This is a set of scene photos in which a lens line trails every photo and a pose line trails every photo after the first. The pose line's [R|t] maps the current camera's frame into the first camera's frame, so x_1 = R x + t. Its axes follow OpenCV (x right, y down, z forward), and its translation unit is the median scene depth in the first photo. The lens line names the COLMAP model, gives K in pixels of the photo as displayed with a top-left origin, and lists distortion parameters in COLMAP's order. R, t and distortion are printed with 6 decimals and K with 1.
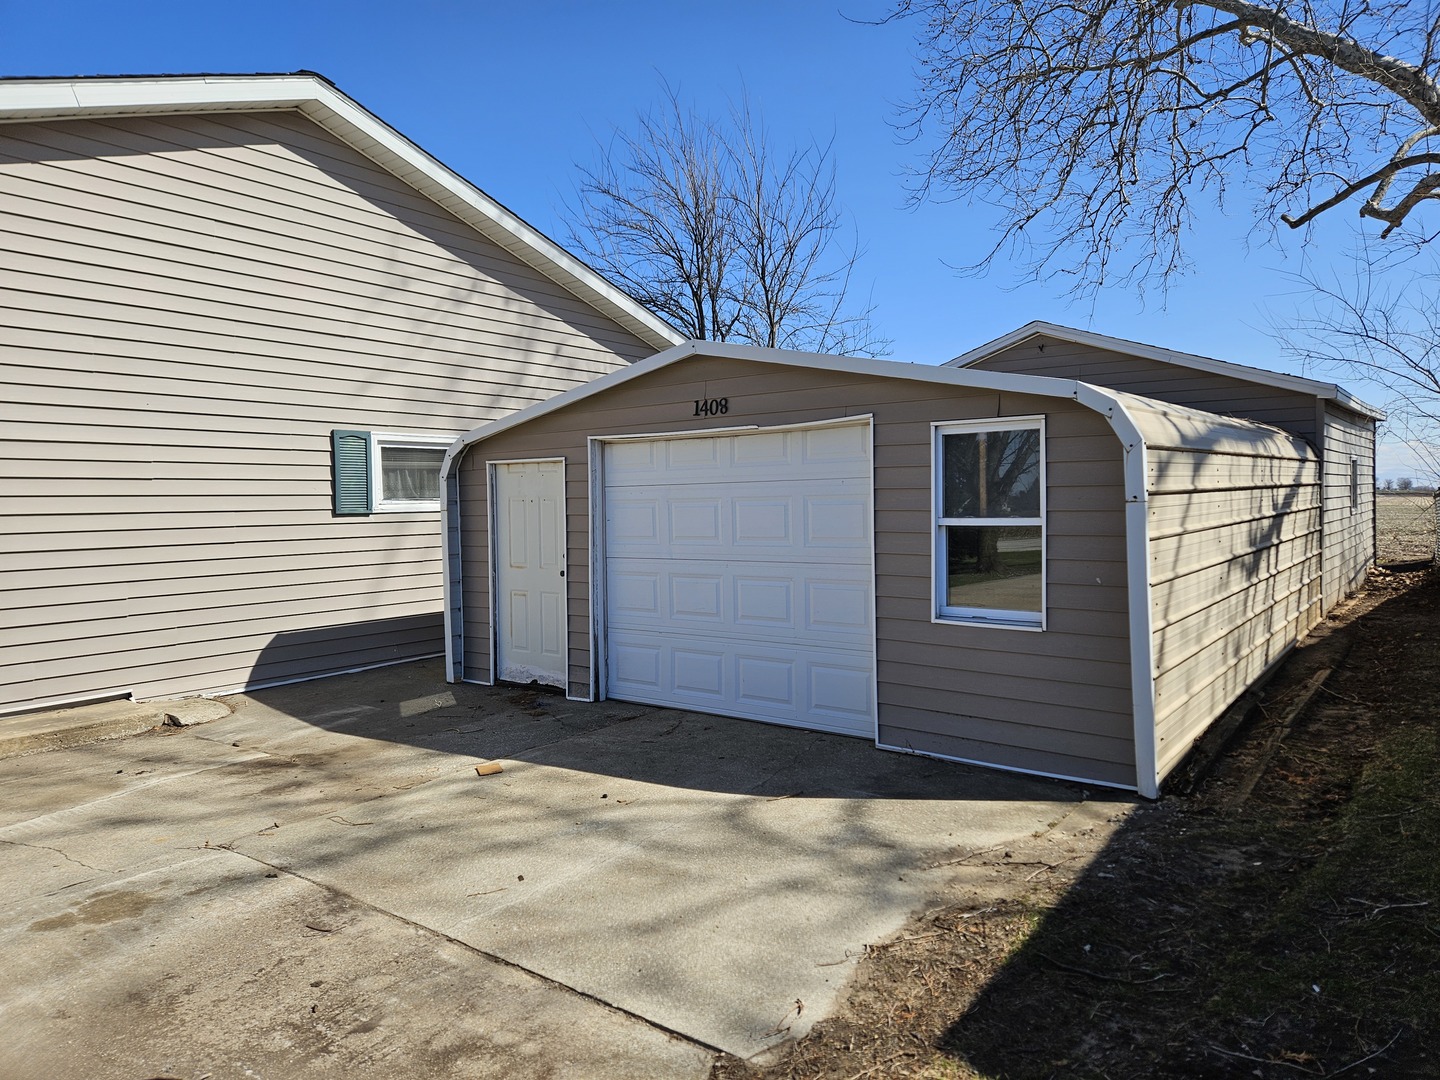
lens RADIAL K [[959.9, 0, 733.2], [0, 959.9, 539.7], [0, 0, 1]] dist [0.090457, -0.078597]
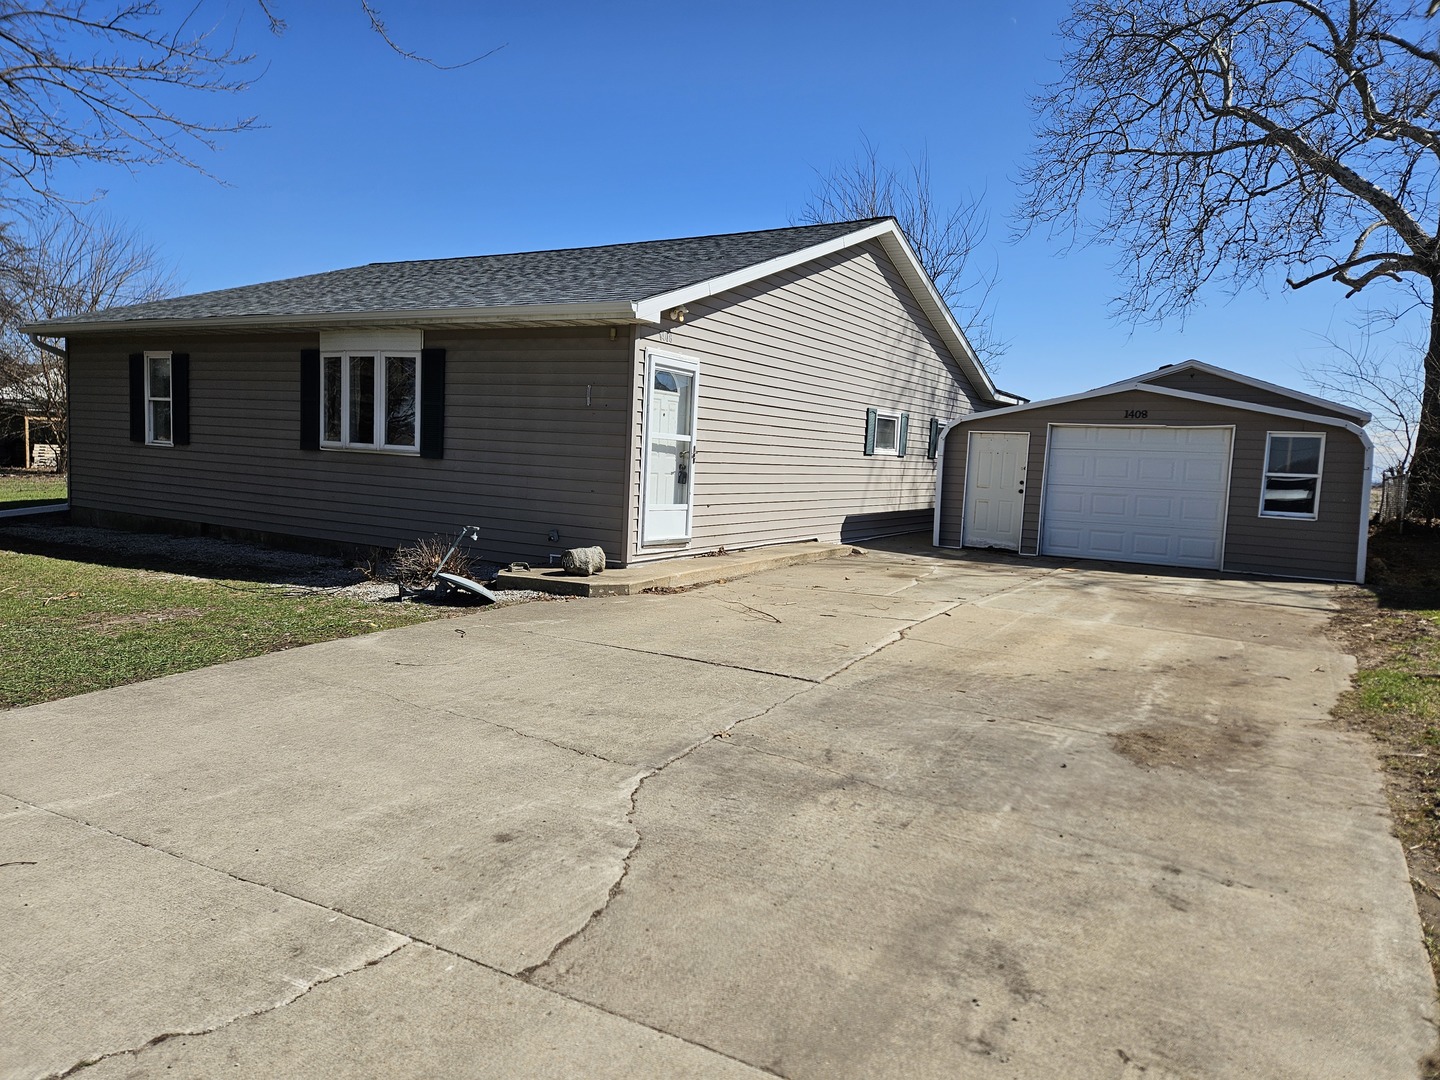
lens RADIAL K [[959.9, 0, 733.2], [0, 959.9, 539.7], [0, 0, 1]] dist [0.090457, -0.078597]
pose [[0.992596, 0.051317, 0.110088, -0.855792], [-0.056429, 0.997444, 0.043834, 0.070571], [-0.107557, -0.049721, 0.992955, -0.791780]]
